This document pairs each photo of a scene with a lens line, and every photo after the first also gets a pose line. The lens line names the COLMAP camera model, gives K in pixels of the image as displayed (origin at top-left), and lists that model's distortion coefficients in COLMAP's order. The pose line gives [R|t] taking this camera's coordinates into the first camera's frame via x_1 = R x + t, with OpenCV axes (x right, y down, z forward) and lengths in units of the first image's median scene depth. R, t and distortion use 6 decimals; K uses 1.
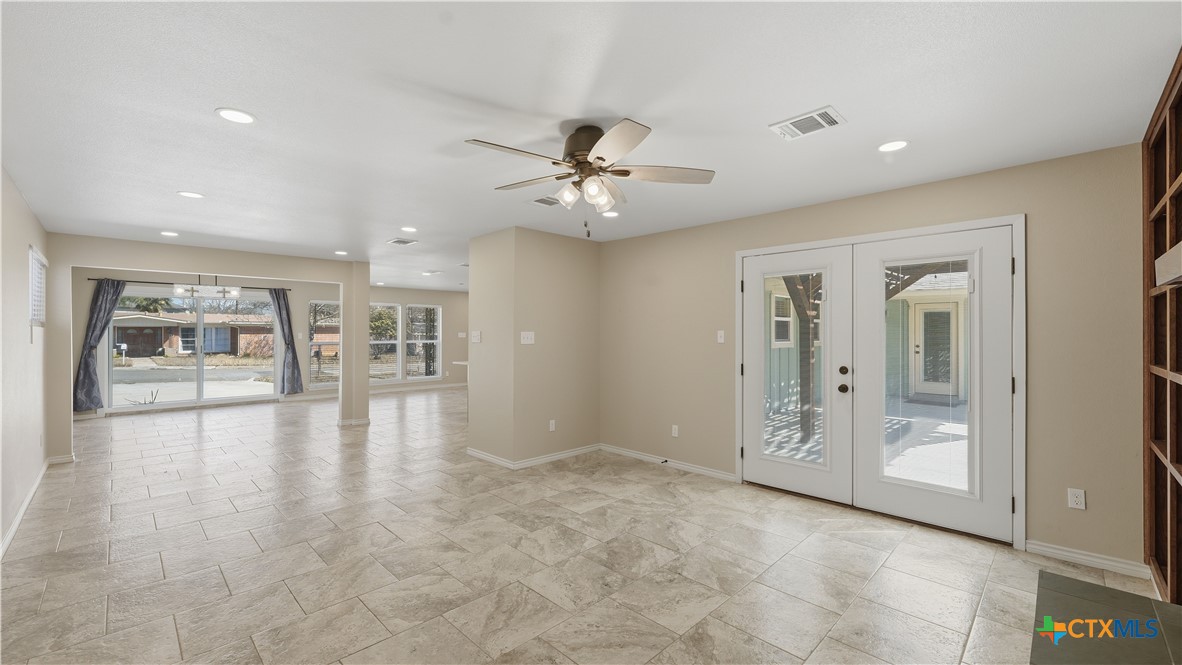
lens RADIAL K [[477.5, 0, 591.0], [0, 477.5, 332.5], [0, 0, 1]] dist [-0.001981, -0.000096]
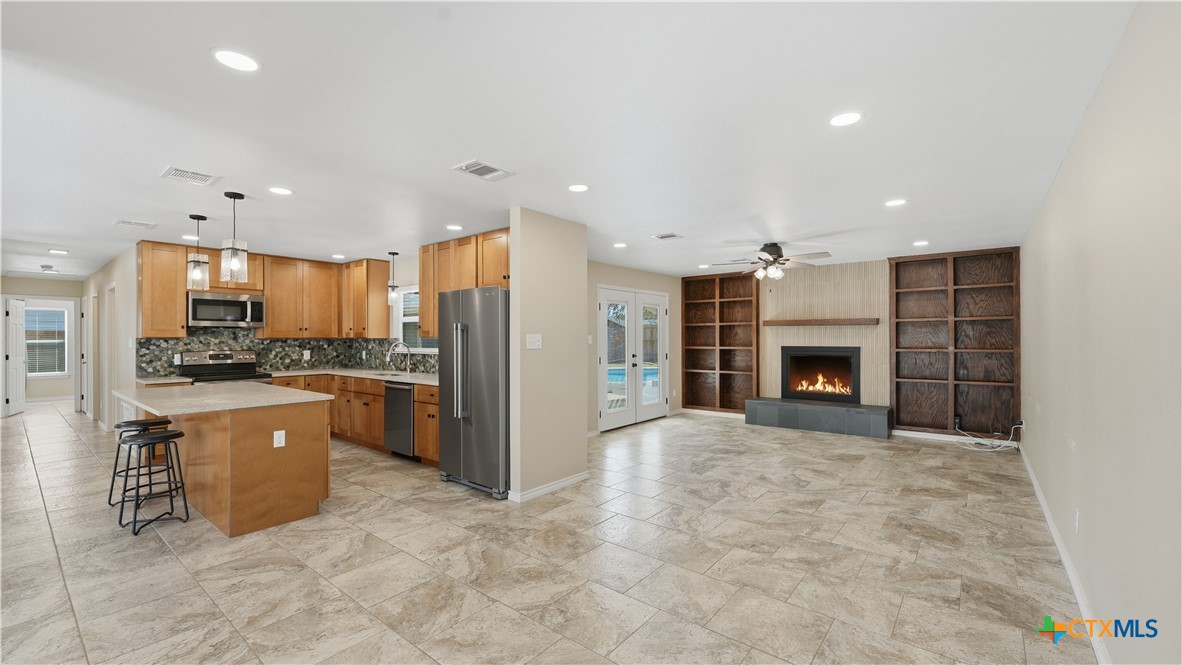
lens RADIAL K [[477.5, 0, 591.0], [0, 477.5, 332.5], [0, 0, 1]] dist [-0.001981, -0.000096]
pose [[-0.103753, 0.011797, 0.994533, -1.516885], [0.003205, 0.999928, -0.011527, 0.005290], [-0.994598, 0.001991, -0.103783, 1.475022]]
